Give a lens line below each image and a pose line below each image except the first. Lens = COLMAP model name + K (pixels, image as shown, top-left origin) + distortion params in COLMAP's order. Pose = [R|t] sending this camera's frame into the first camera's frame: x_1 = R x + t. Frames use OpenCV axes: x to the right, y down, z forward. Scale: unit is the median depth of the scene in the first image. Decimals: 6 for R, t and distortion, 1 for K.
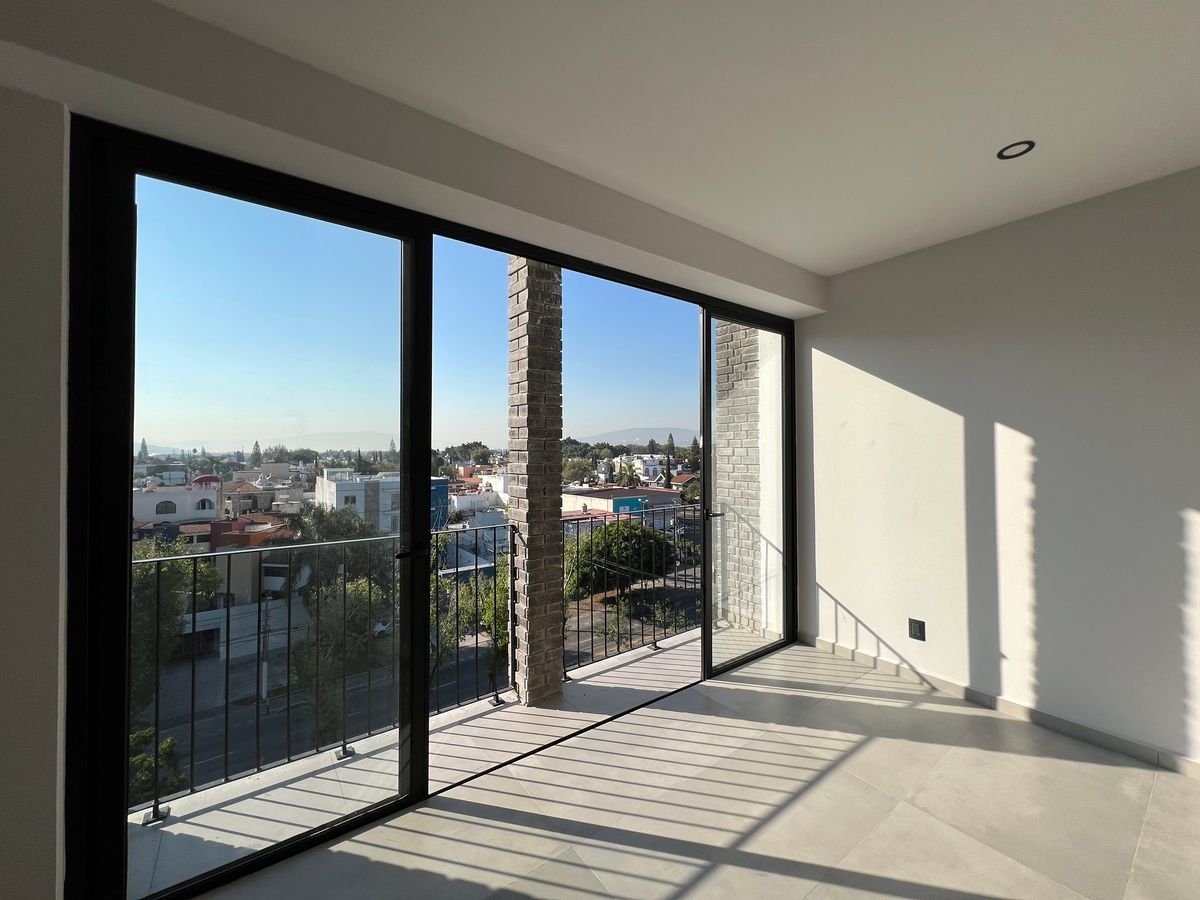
lens RADIAL K [[474.4, 0, 596.7], [0, 474.4, 445.3], [0, 0, 1]] dist [-0.007910, -0.000107]
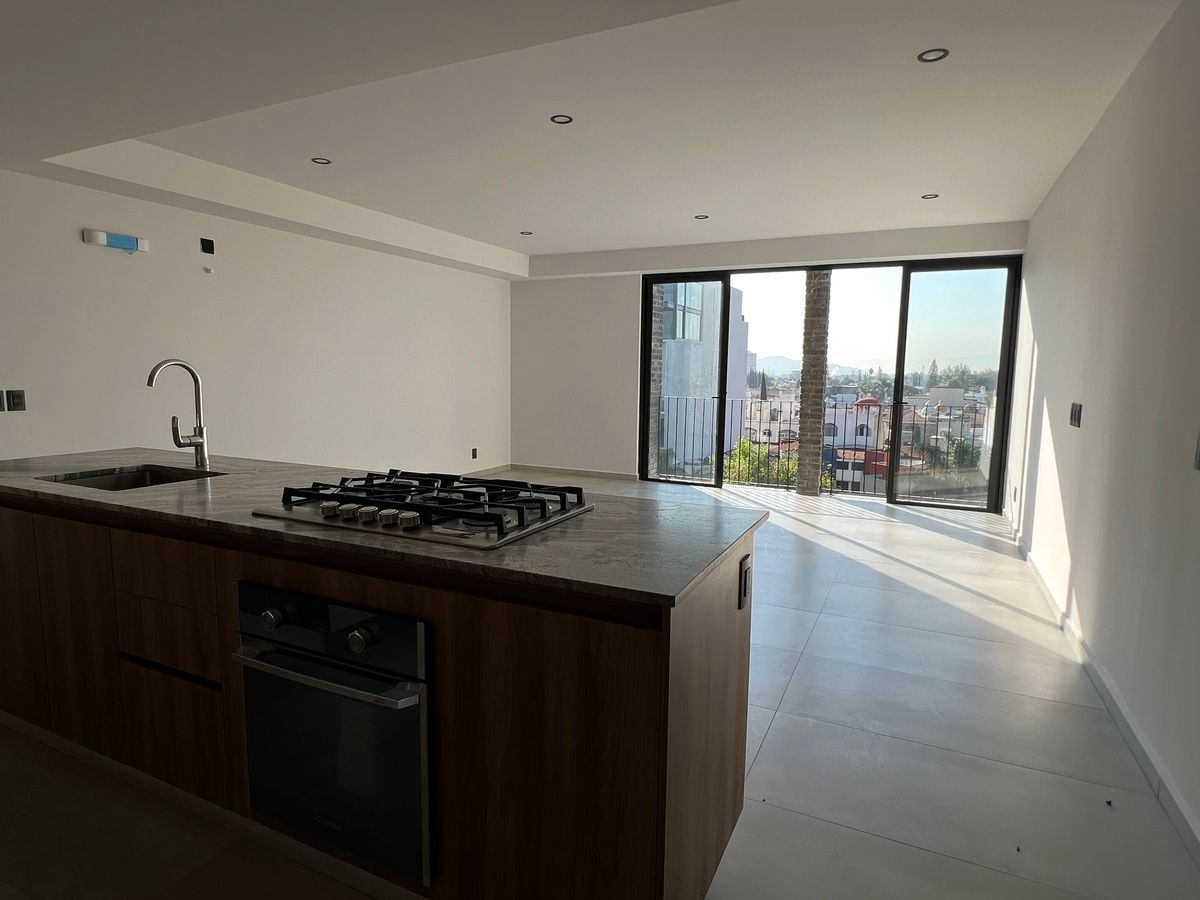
lens RADIAL K [[658.8, 0, 600.0], [0, 658.8, 450.0], [0, 0, 1]] dist [-0.000018, -0.000021]
pose [[0.460063, 0.117414, -0.880089, 1.692952], [-0.004409, 0.991508, 0.129974, 0.020400], [0.887875, -0.055916, 0.456673, -0.867504]]
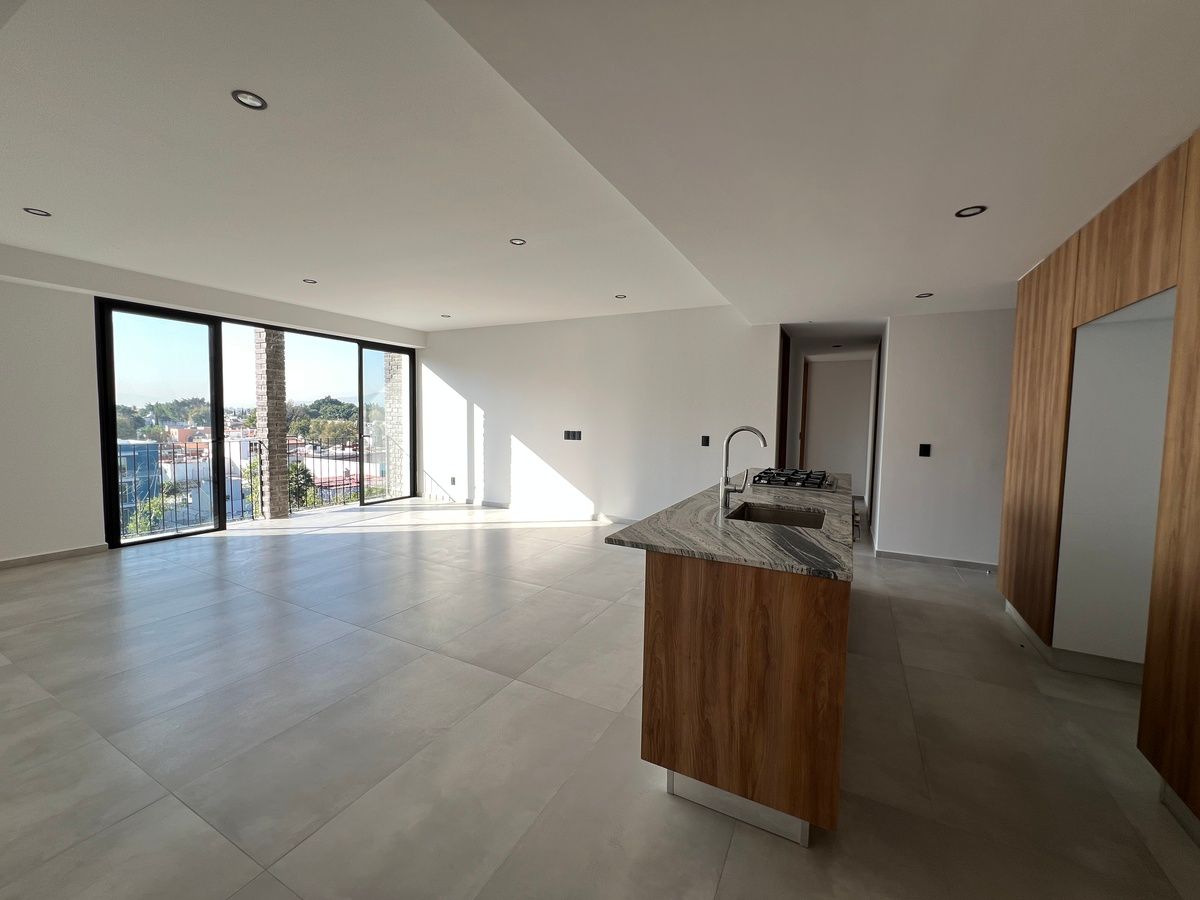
lens RADIAL K [[474.4, 0, 596.7], [0, 474.4, 445.3], [0, 0, 1]] dist [-0.007910, -0.000107]
pose [[0.898316, -0.009014, 0.439258, 0.245513], [-0.024293, 0.997241, 0.070146, 0.001645], [-0.438678, -0.073685, 0.895618, -1.532742]]
